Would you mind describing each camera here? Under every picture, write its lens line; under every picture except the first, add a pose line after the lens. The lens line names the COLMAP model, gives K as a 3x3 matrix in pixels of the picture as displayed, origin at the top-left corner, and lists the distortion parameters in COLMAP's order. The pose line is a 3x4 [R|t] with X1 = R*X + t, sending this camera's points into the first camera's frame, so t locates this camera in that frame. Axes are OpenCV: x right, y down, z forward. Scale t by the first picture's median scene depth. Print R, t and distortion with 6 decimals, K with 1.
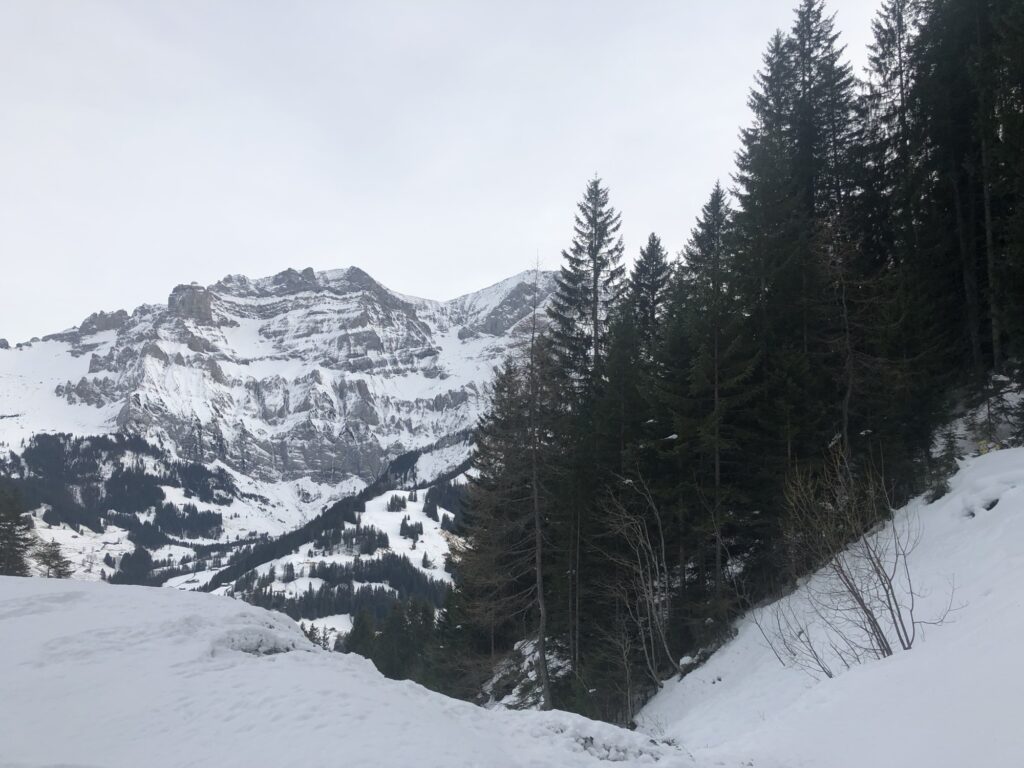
lens RADIAL K [[825.0, 0, 559.0], [0, 825.0, 371.0], [0, 0, 1]] dist [-0.032002, -0.008616]
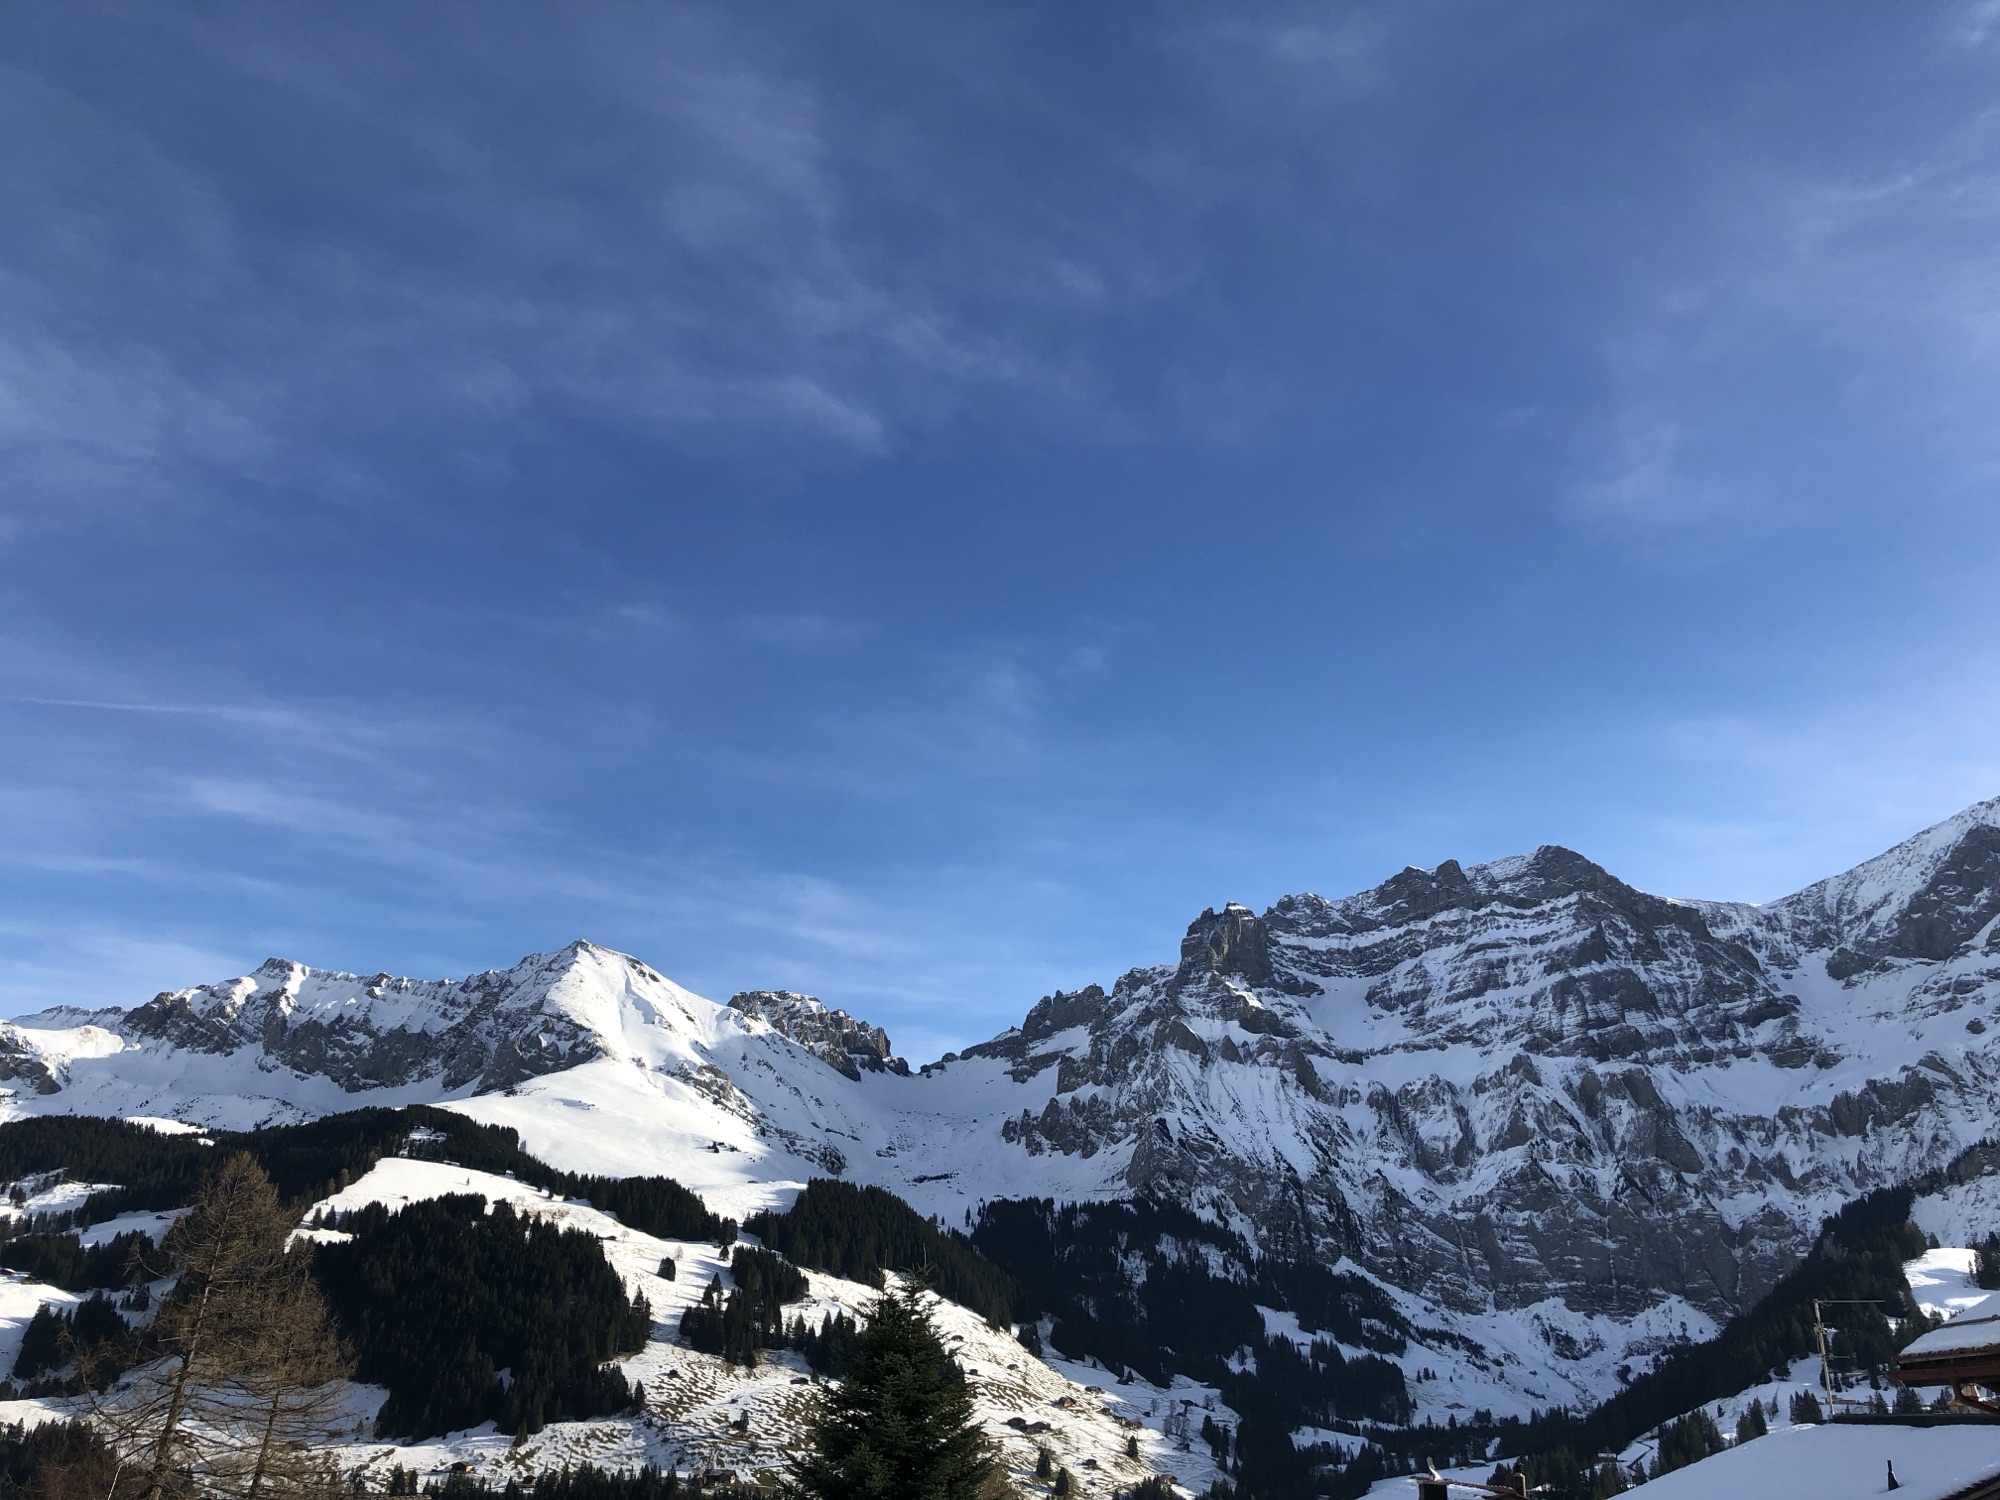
lens RADIAL K [[1641.9, 0, 1025.3], [0, 1641.9, 748.5], [0, 0, 1]] dist [-0.008125, 0.057234]
pose [[0.879537, -0.165653, -0.446065, -0.105970], [0.047297, 0.963238, -0.264454, 0.057426], [0.473474, 0.211499, 0.855038, 0.088189]]
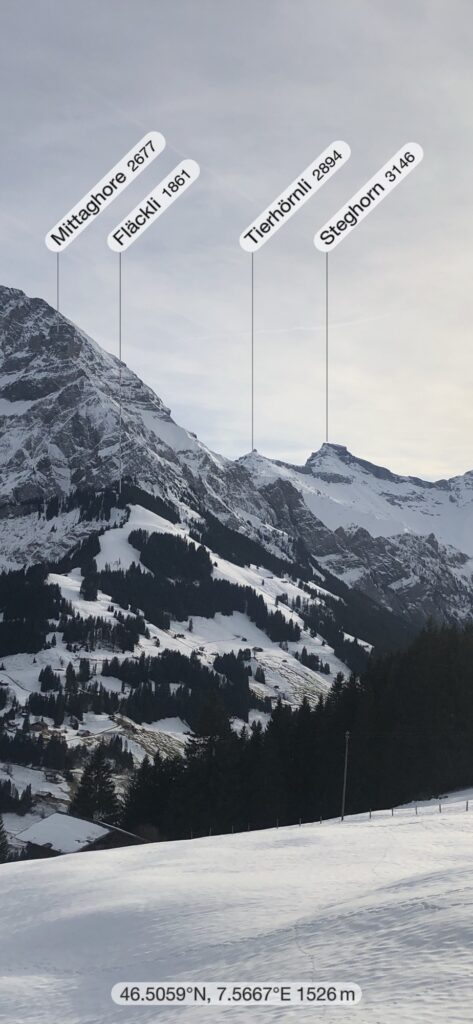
lens RADIAL K [[1114.5, 0, 280.2], [0, 1114.5, 475.4], [0, 0, 1]] dist [0.058404, -0.008154]
pose [[0.874411, 0.113470, 0.471731, -0.286525], [-0.136638, 0.990507, 0.015018, 0.000745], [-0.465548, -0.077589, 0.881615, -0.039116]]
